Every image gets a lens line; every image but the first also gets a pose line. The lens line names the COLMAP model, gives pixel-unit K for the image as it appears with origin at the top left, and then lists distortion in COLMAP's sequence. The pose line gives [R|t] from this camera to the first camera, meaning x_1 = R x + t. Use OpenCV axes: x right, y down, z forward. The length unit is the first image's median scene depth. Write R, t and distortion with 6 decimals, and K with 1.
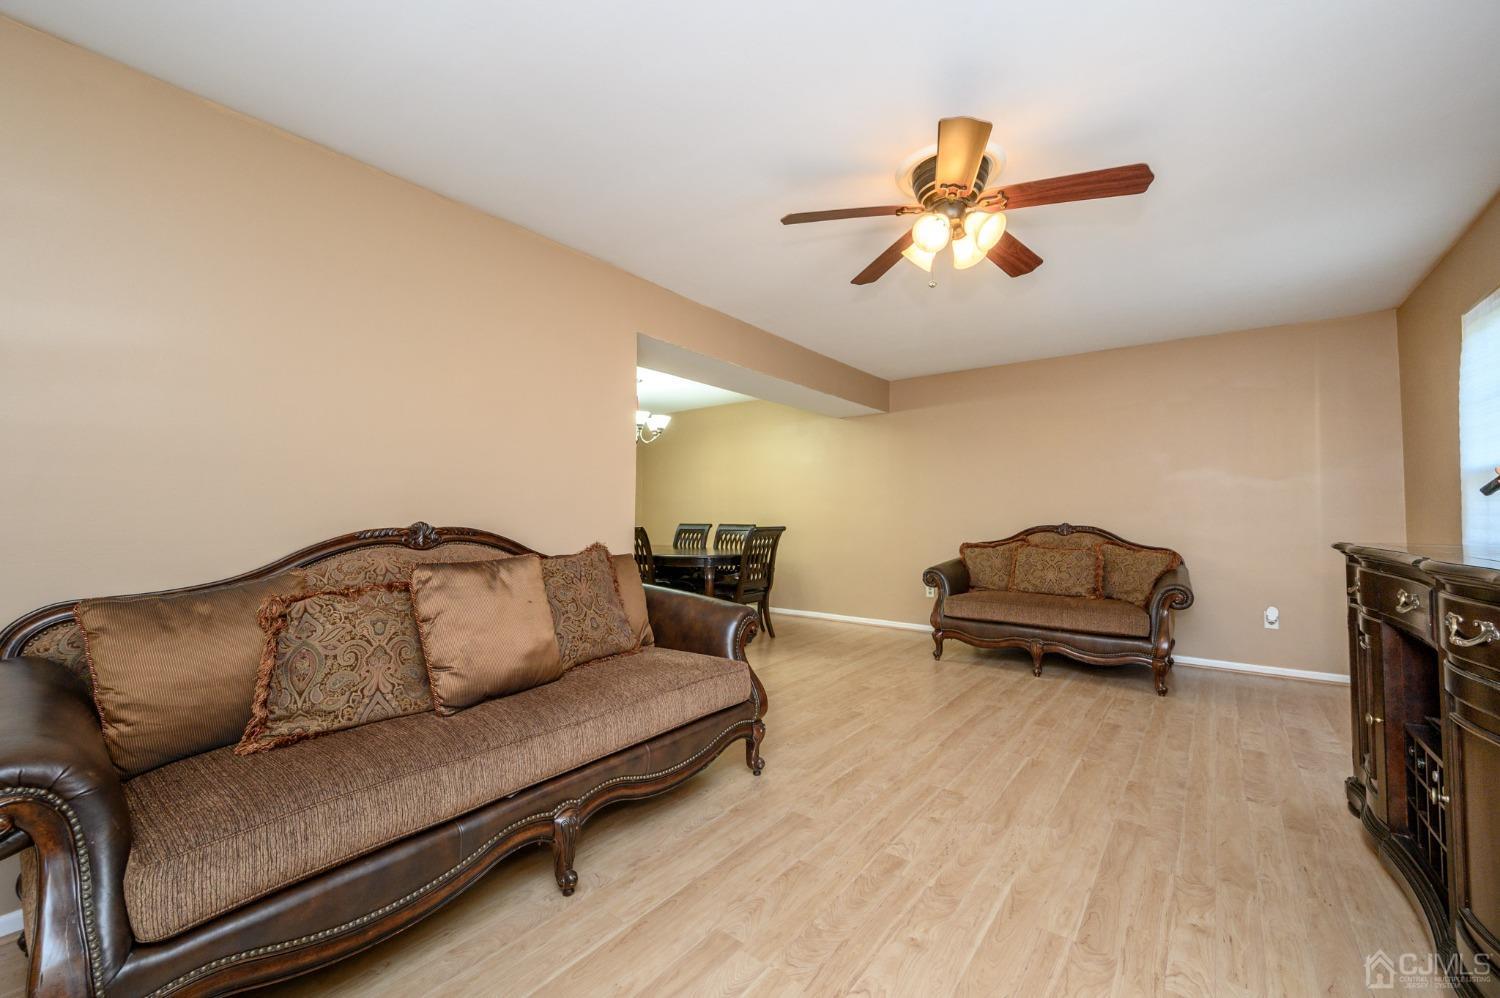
lens RADIAL K [[597.1, 0, 743.6], [0, 597.1, 498.9], [0, 0, 1]] dist [-0.000416, -0.000077]
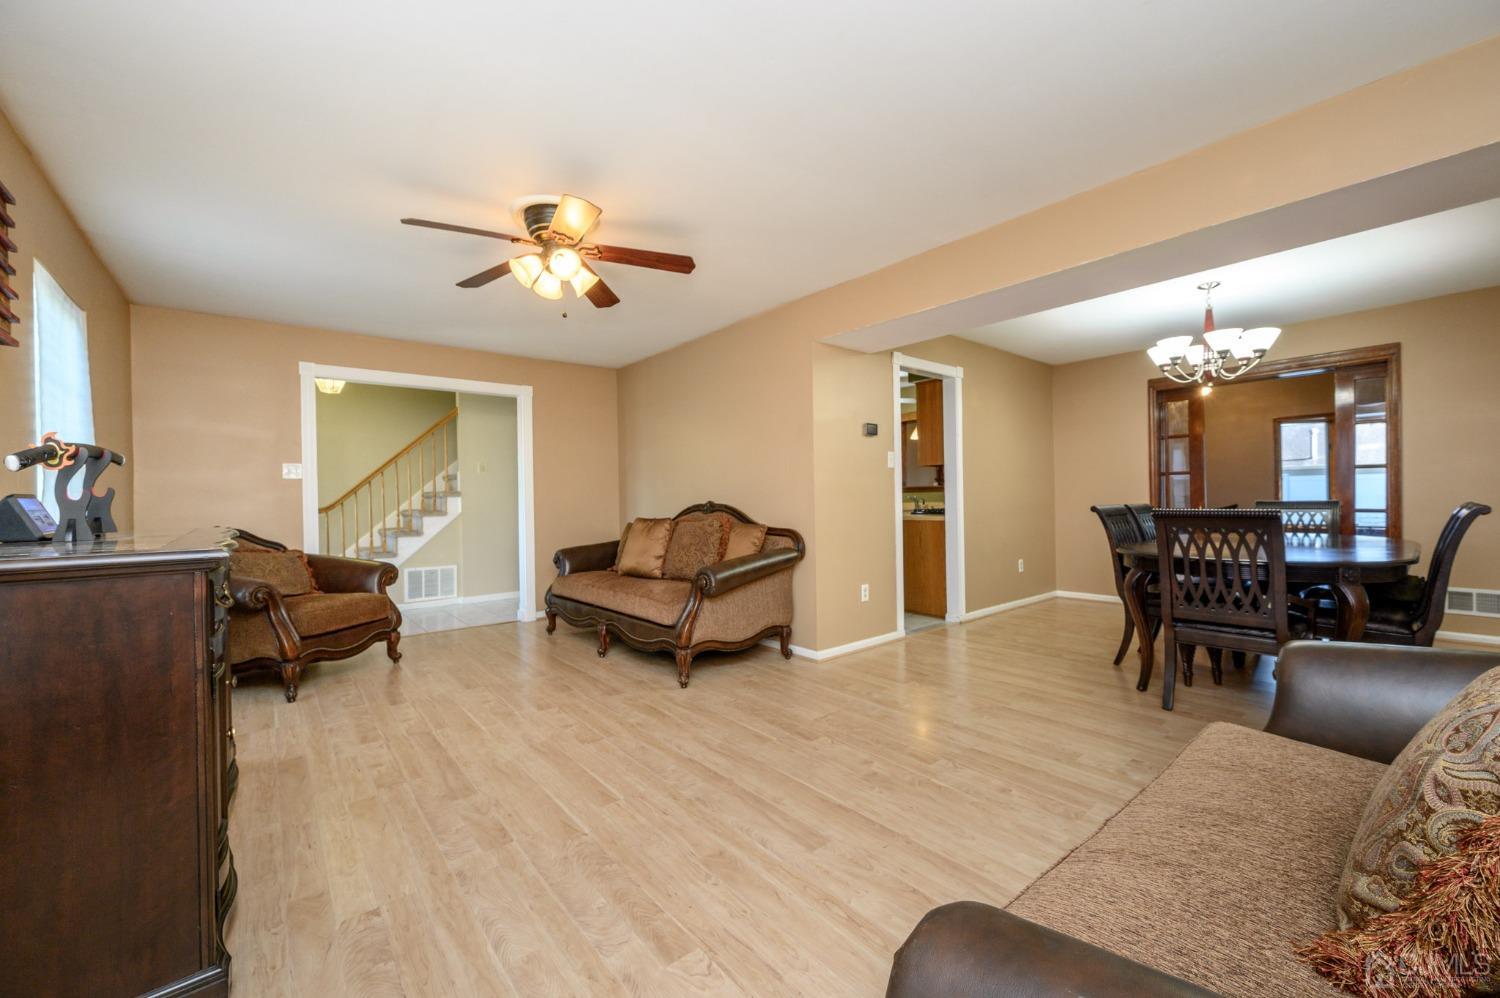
lens RADIAL K [[573.1, 0, 755.5], [0, 573.1, 496.5], [0, 0, 1]] dist [-0.000231, 0.000166]
pose [[-0.187482, -0.000095, -0.982268, 1.201467], [0.041552, 0.999104, -0.008027, 0.039133], [0.981389, -0.042320, -0.187310, 1.336142]]
